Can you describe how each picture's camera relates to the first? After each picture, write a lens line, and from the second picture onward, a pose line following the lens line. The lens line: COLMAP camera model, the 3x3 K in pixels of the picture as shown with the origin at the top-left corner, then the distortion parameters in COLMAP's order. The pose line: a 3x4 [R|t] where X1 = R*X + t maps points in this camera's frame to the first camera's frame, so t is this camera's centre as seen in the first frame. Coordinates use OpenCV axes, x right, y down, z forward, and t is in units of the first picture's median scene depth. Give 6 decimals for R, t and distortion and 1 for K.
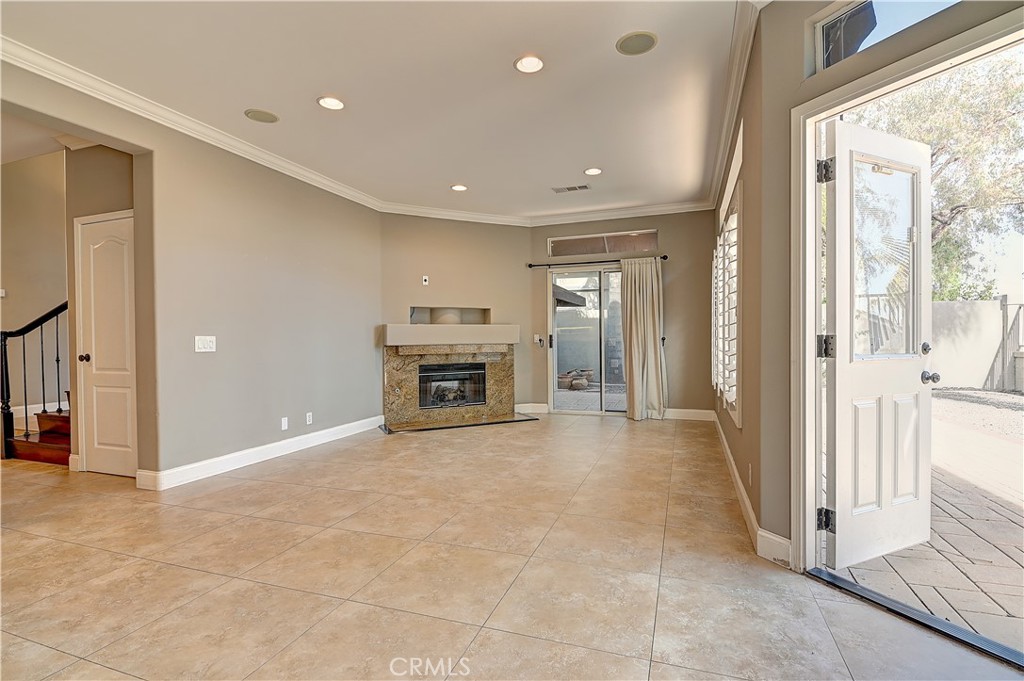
lens RADIAL K [[483.9, 0, 518.2], [0, 483.9, 348.1], [0, 0, 1]] dist [0.004822, -0.002968]
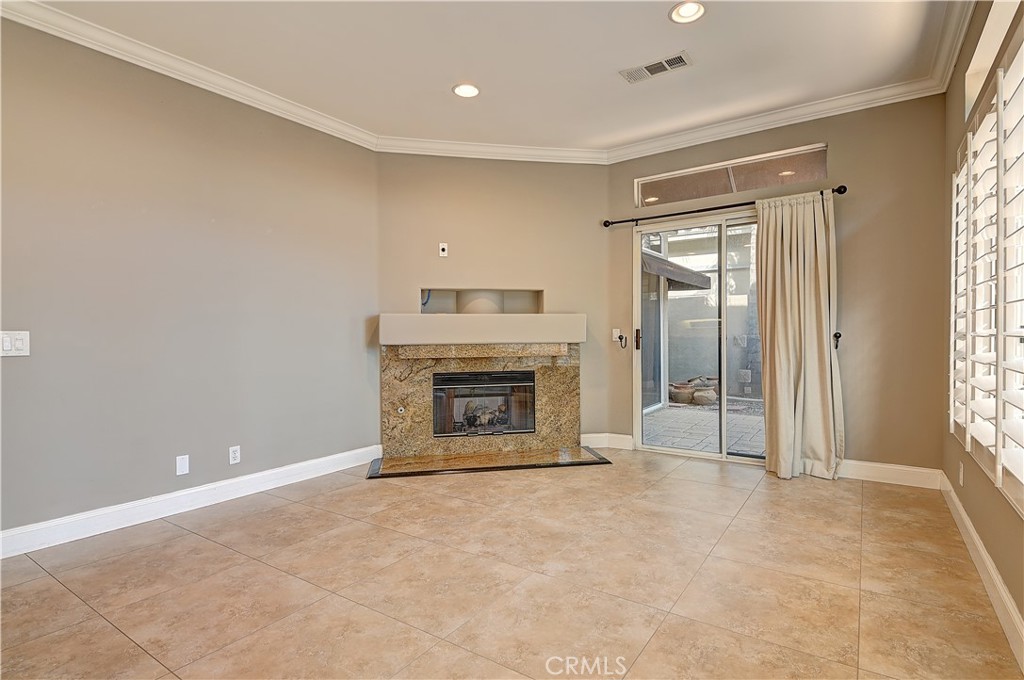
lens RADIAL K [[508.7, 0, 514.4], [0, 508.7, 346.4], [0, 0, 1]] dist [0.006589, -0.004577]
pose [[0.964318, 0.007199, -0.264648, 0.097492], [-0.006017, 0.999968, 0.005277, -0.007935], [0.264678, -0.003496, 0.964331, 0.337052]]
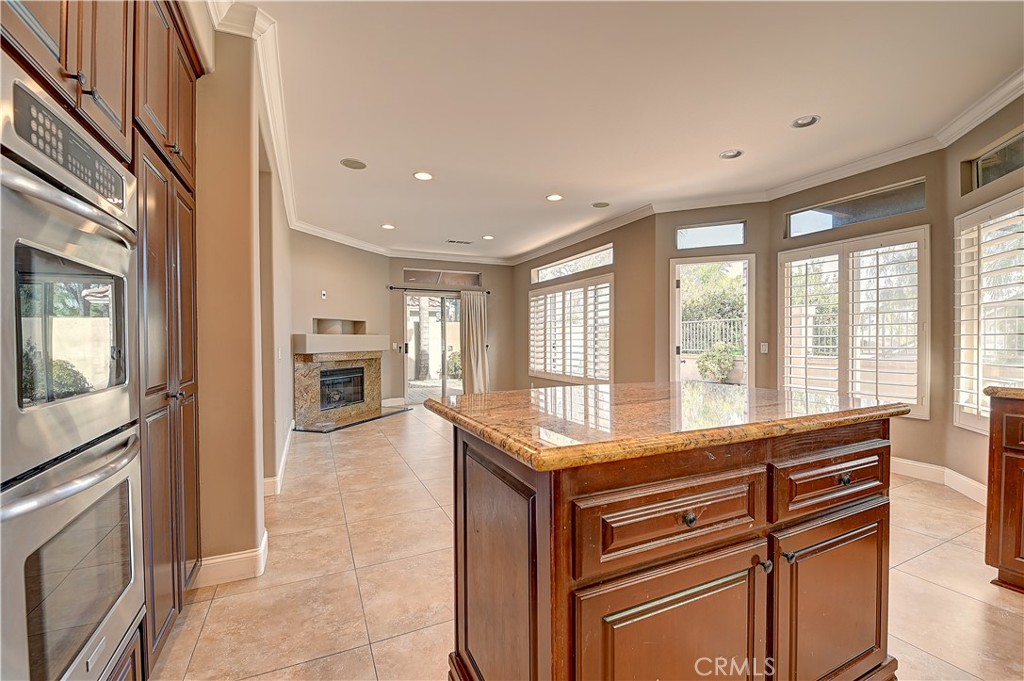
lens RADIAL K [[434.7, 0, 518.5], [0, 434.7, 346.4], [0, 0, 1]] dist [0.017966, 0.000044]
pose [[0.711886, -0.005856, 0.702270, -0.586251], [0.014092, 0.999883, -0.005947, -0.008979], [-0.702153, 0.014130, 0.711885, -0.029163]]
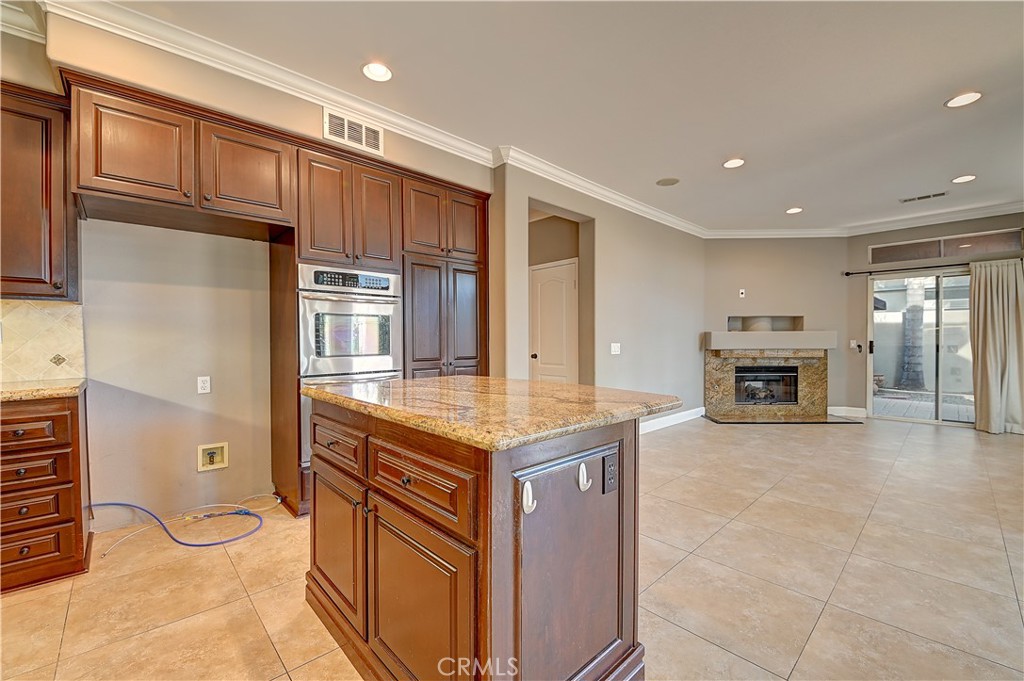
lens RADIAL K [[415.8, 0, 509.9], [0, 415.8, 346.5], [0, 0, 1]] dist [-0.011824, -0.005744]
pose [[0.879809, 0.013786, -0.475127, -0.211157], [-0.013595, 0.999900, 0.003839, -0.009344], [0.475133, 0.003082, 0.879909, -0.132523]]
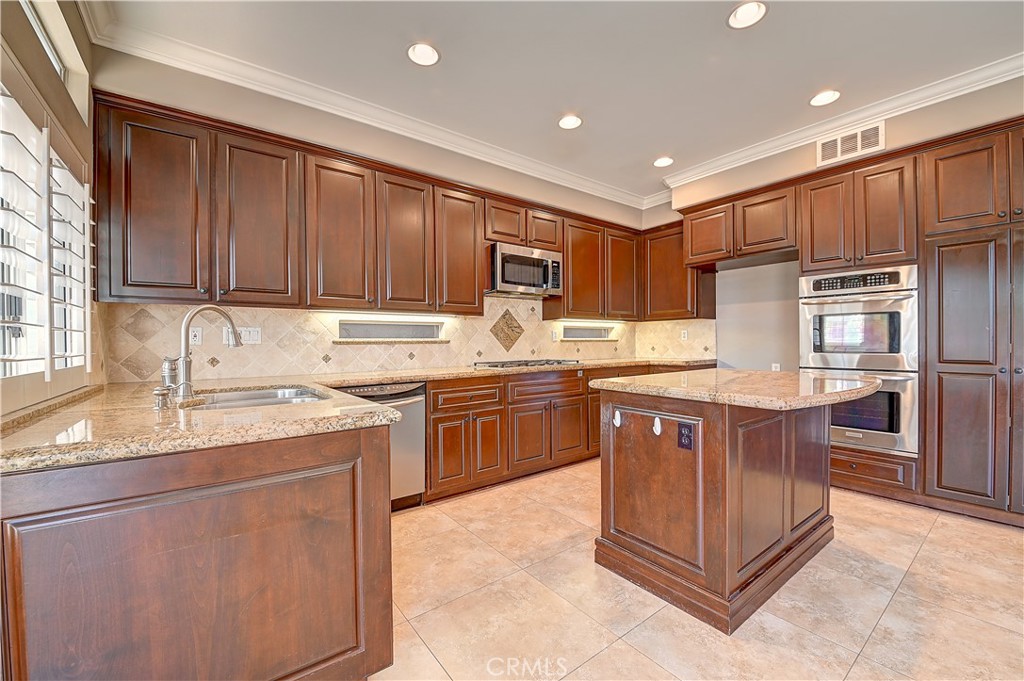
lens RADIAL K [[415.8, 0, 517.9], [0, 415.8, 336.4], [0, 0, 1]] dist [-0.011824, -0.005744]
pose [[-0.559988, 0.005489, -0.828483, 0.039464], [-0.003270, 0.999956, 0.008835, -0.017355], [0.828495, 0.007656, -0.559945, 0.135251]]
